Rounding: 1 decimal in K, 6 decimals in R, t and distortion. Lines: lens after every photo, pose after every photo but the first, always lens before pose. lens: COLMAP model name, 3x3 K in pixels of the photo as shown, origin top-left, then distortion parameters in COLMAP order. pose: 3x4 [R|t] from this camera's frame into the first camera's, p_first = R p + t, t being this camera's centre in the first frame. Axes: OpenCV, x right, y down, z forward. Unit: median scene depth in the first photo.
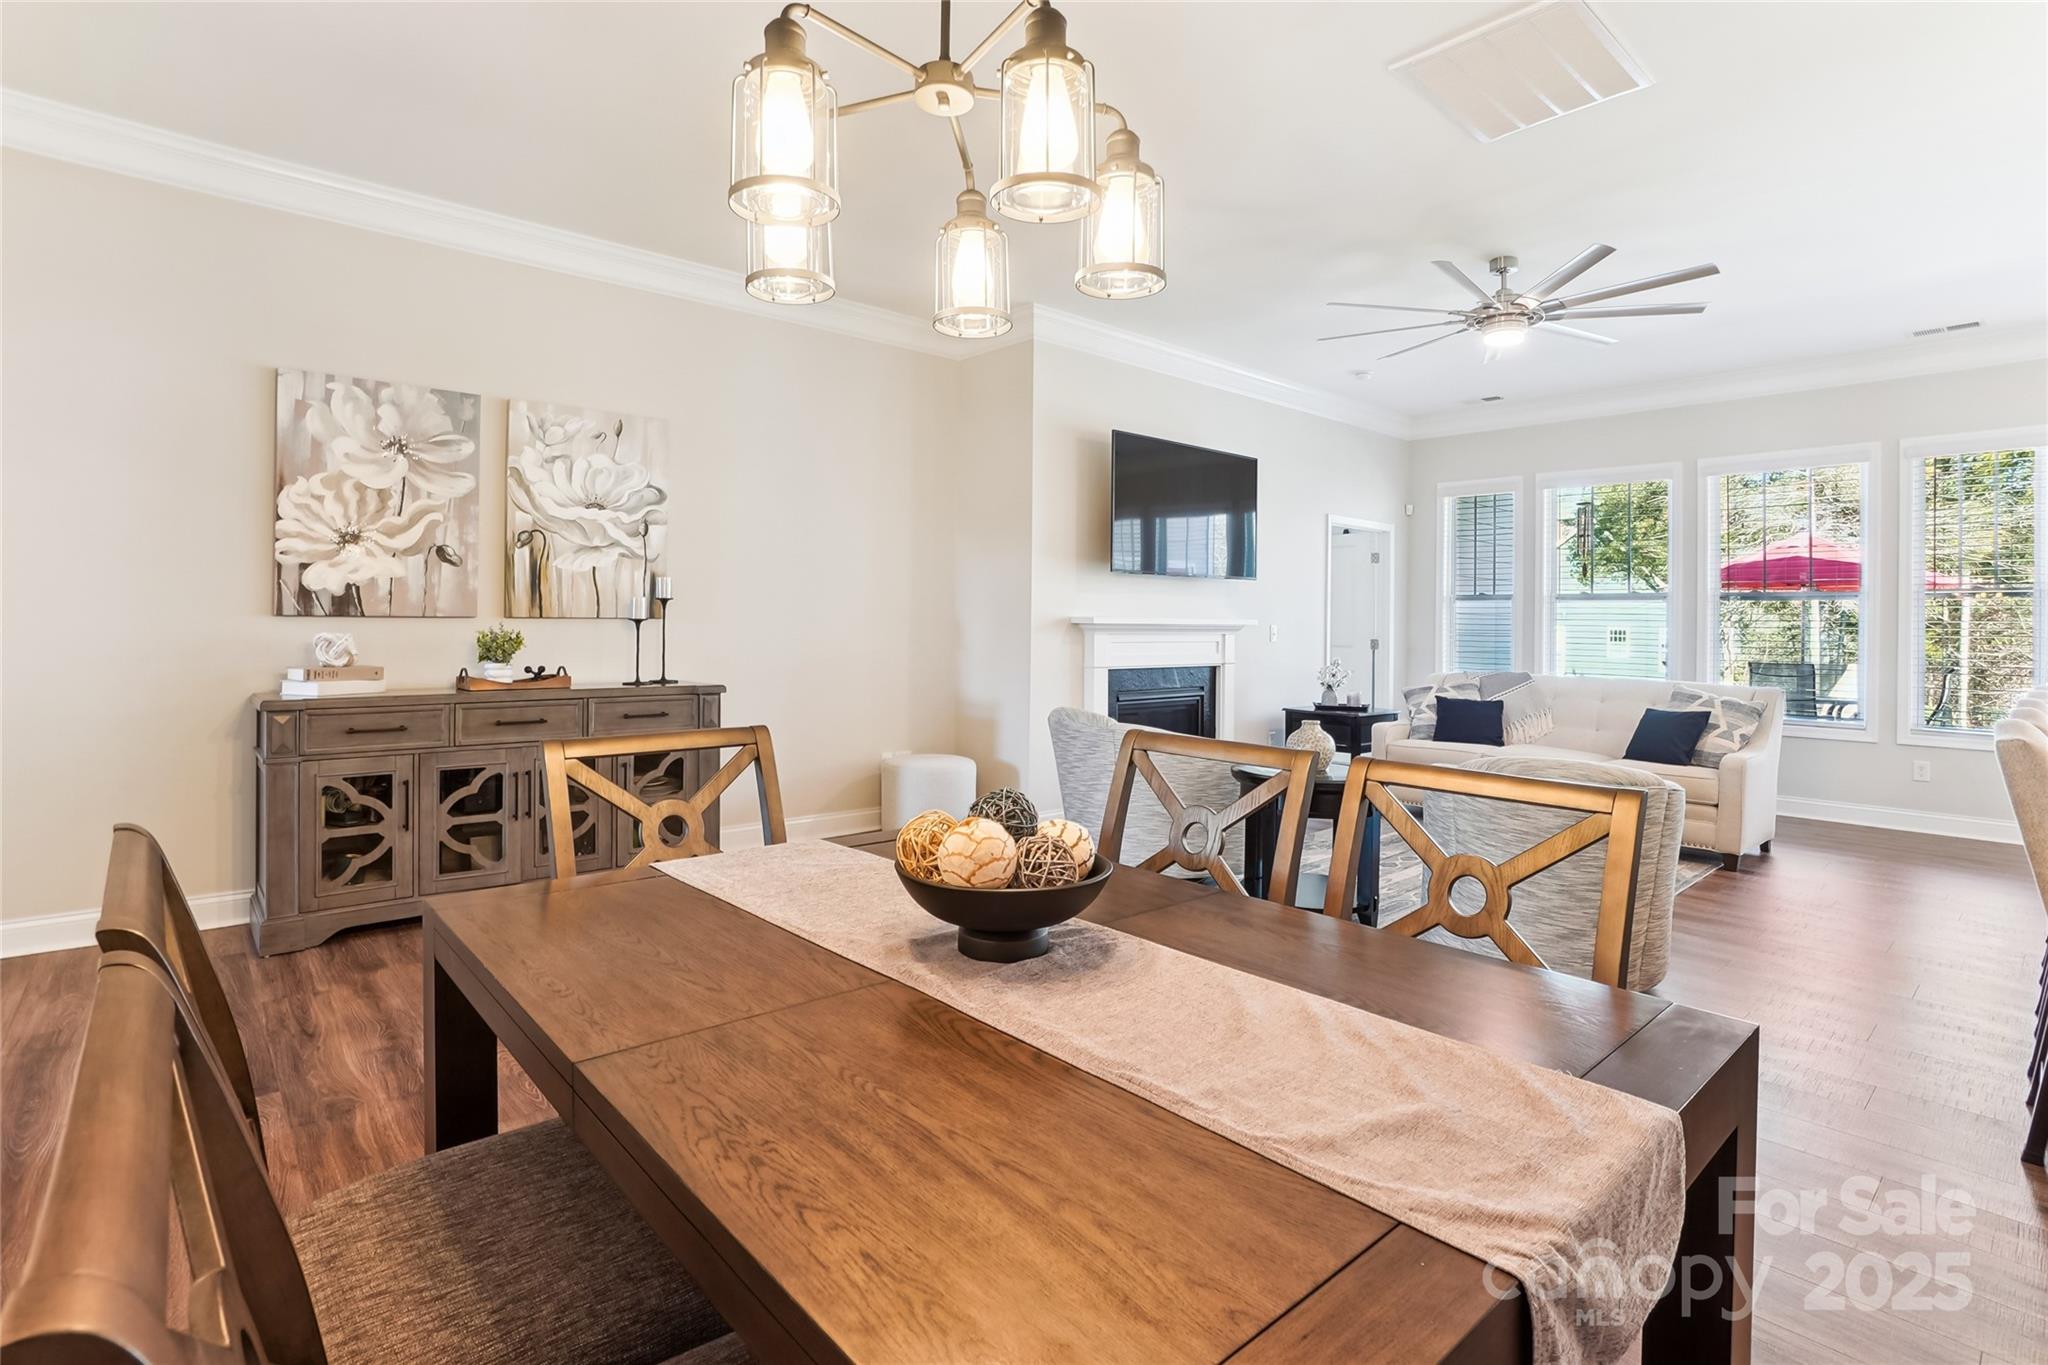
lens RADIAL K [[997.0, 0, 1014.5], [0, 997.0, 620.7], [0, 0, 1]] dist [-0.061398, 0.026533]
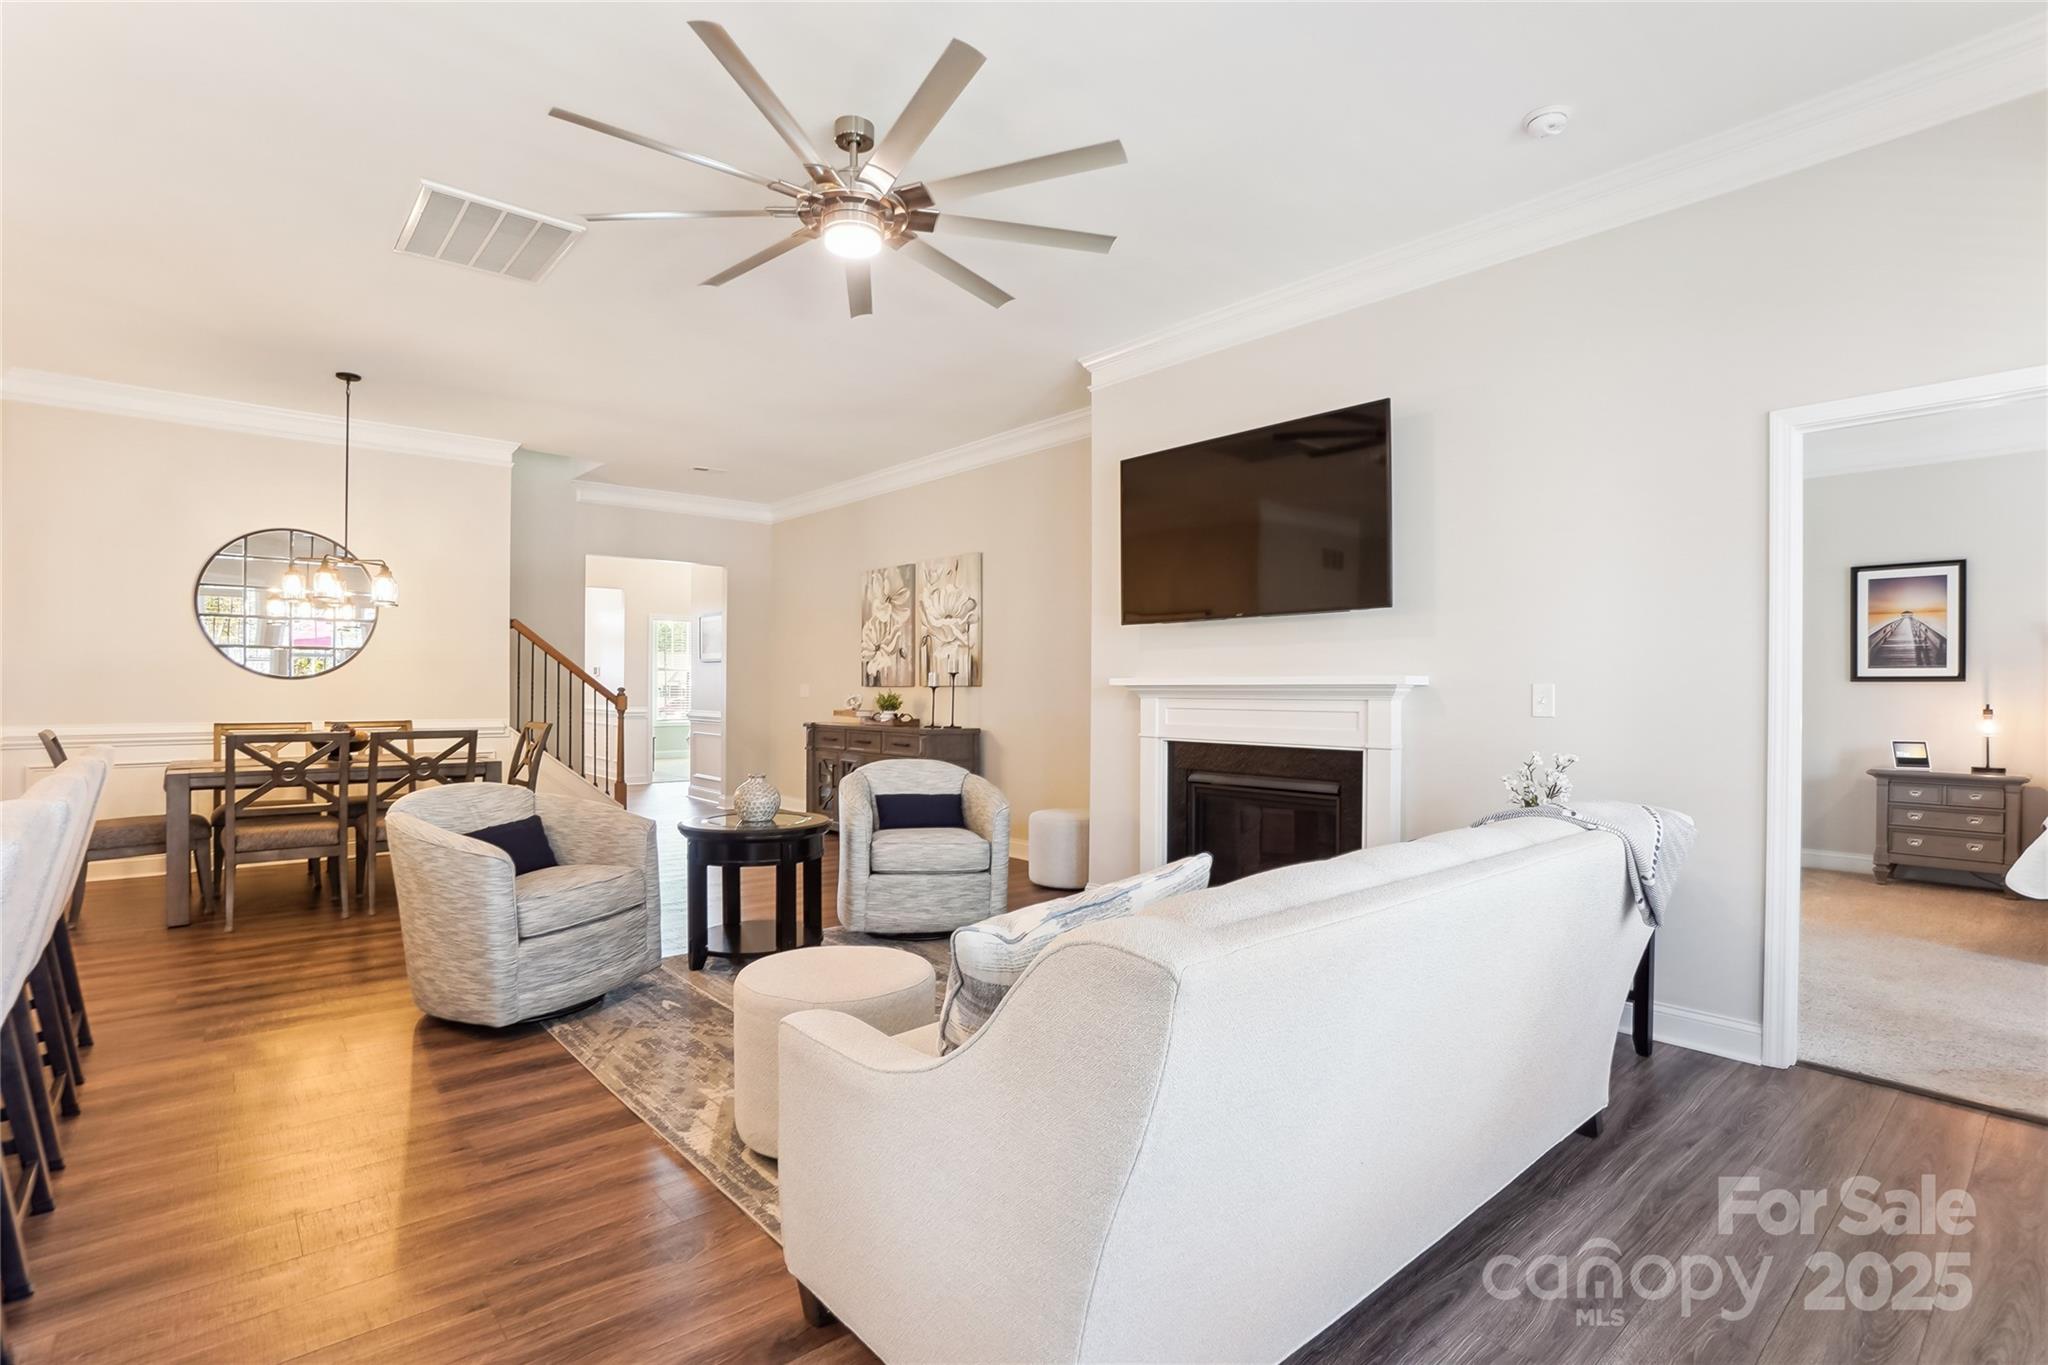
lens RADIAL K [[975.4, 0, 1024.0], [0, 975.4, 682.5], [0, 0, 1]] dist [-0.052996, 0.023417]
pose [[-0.005199, -0.020139, -0.999784, 1.158117], [-0.004552, 0.999787, -0.020115, 0.022768], [0.999976, 0.004447, -0.005289, 1.126619]]
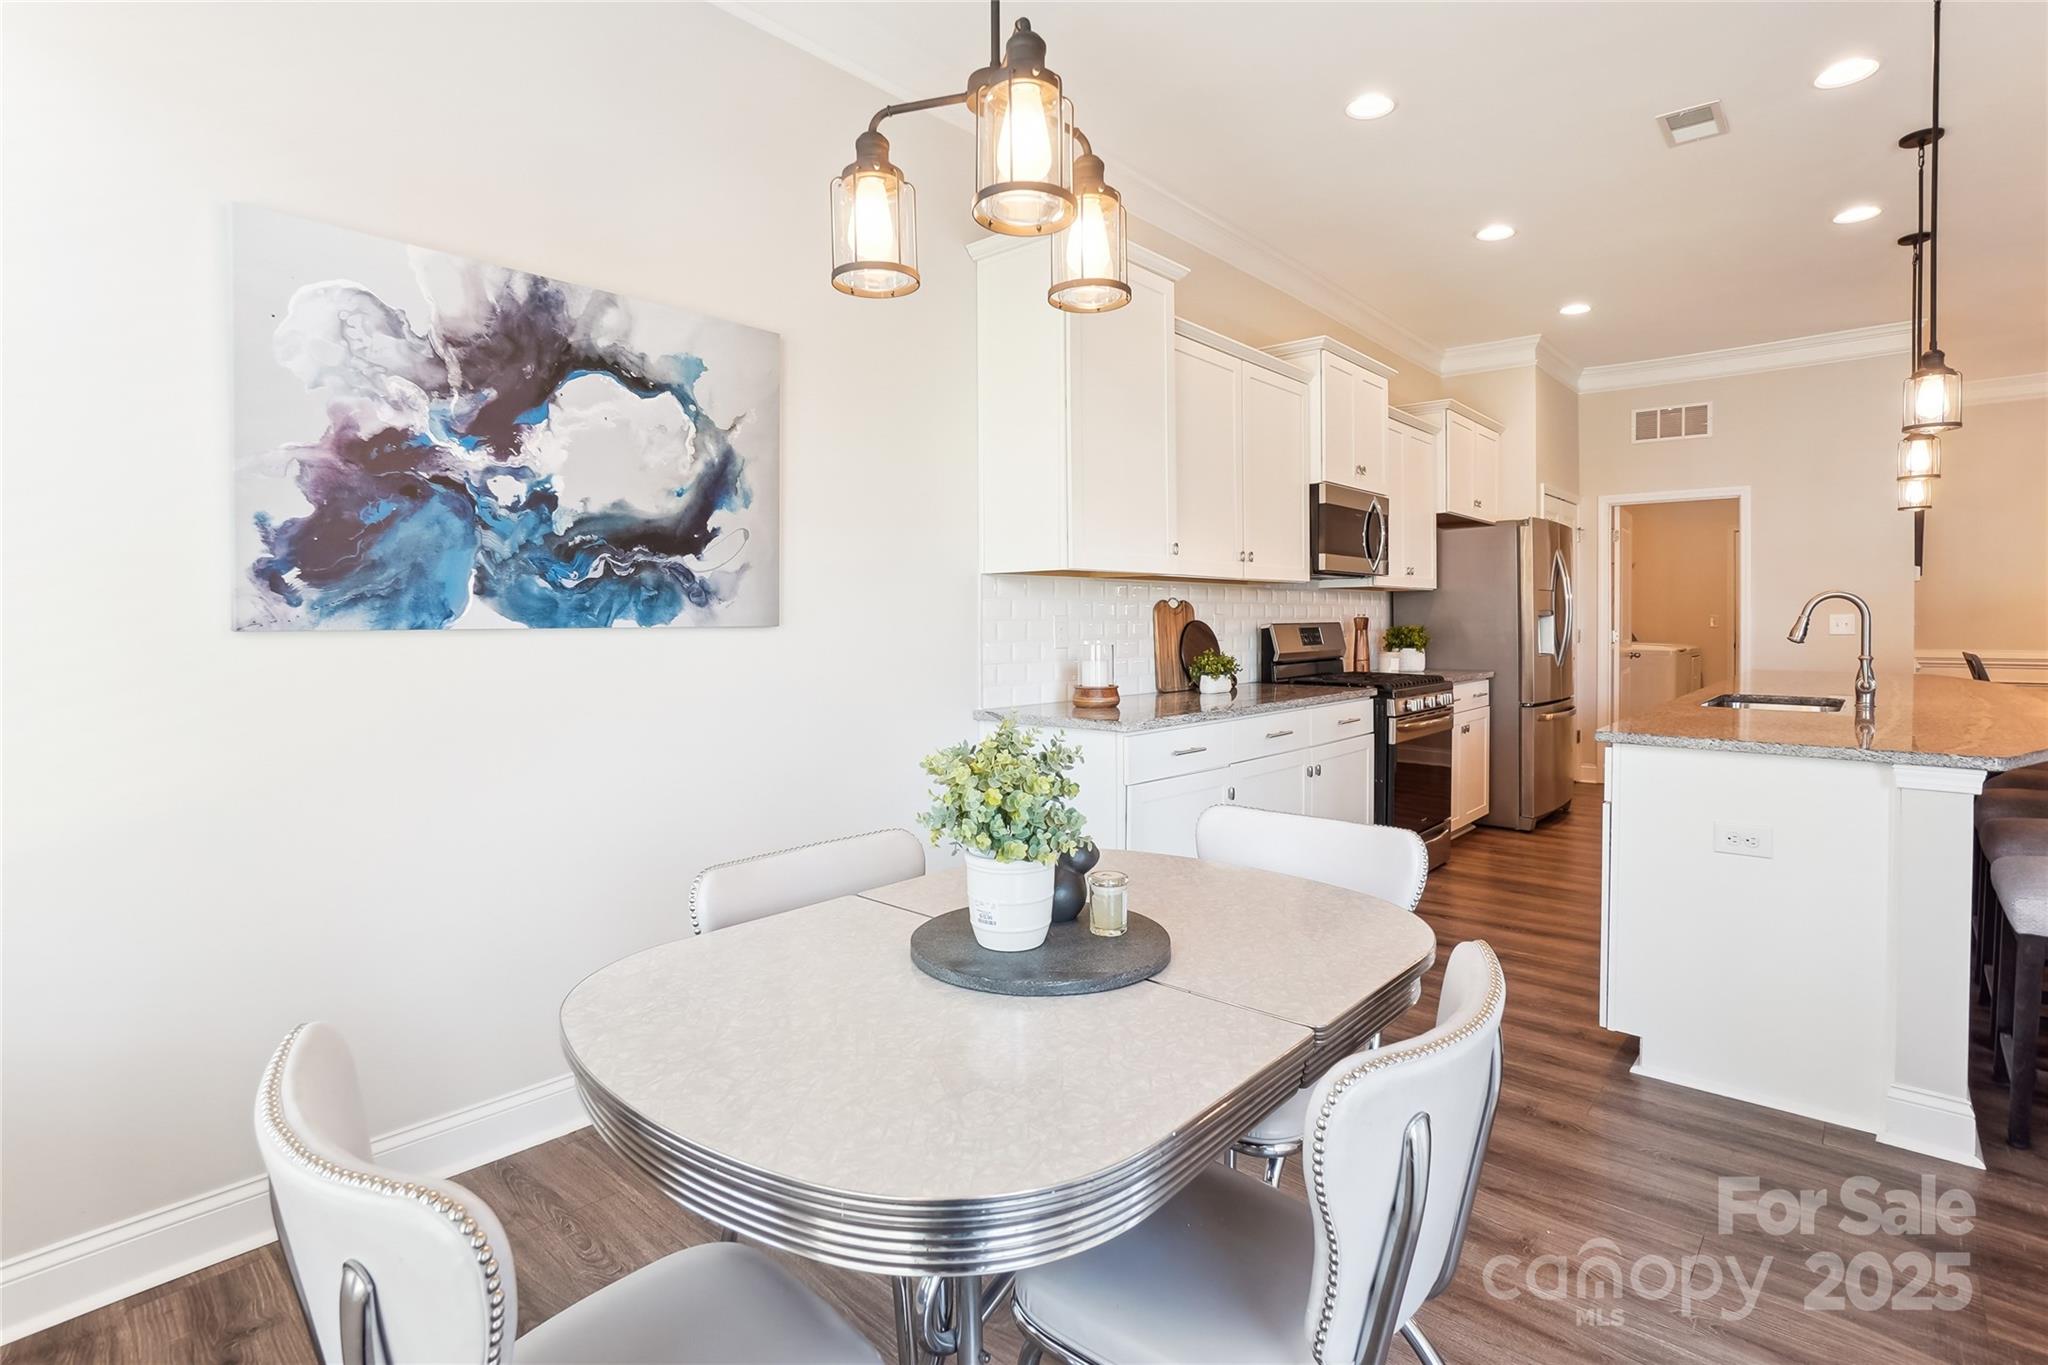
lens RADIAL K [[997.0, 0, 1014.5], [0, 997.0, 620.7], [0, 0, 1]] dist [-0.061398, 0.026533]
pose [[-0.992779, -0.014018, -0.119135, 1.692692], [-0.014224, 0.999898, 0.000875, 0.028912], [0.119111, 0.002563, -0.992878, 1.297291]]
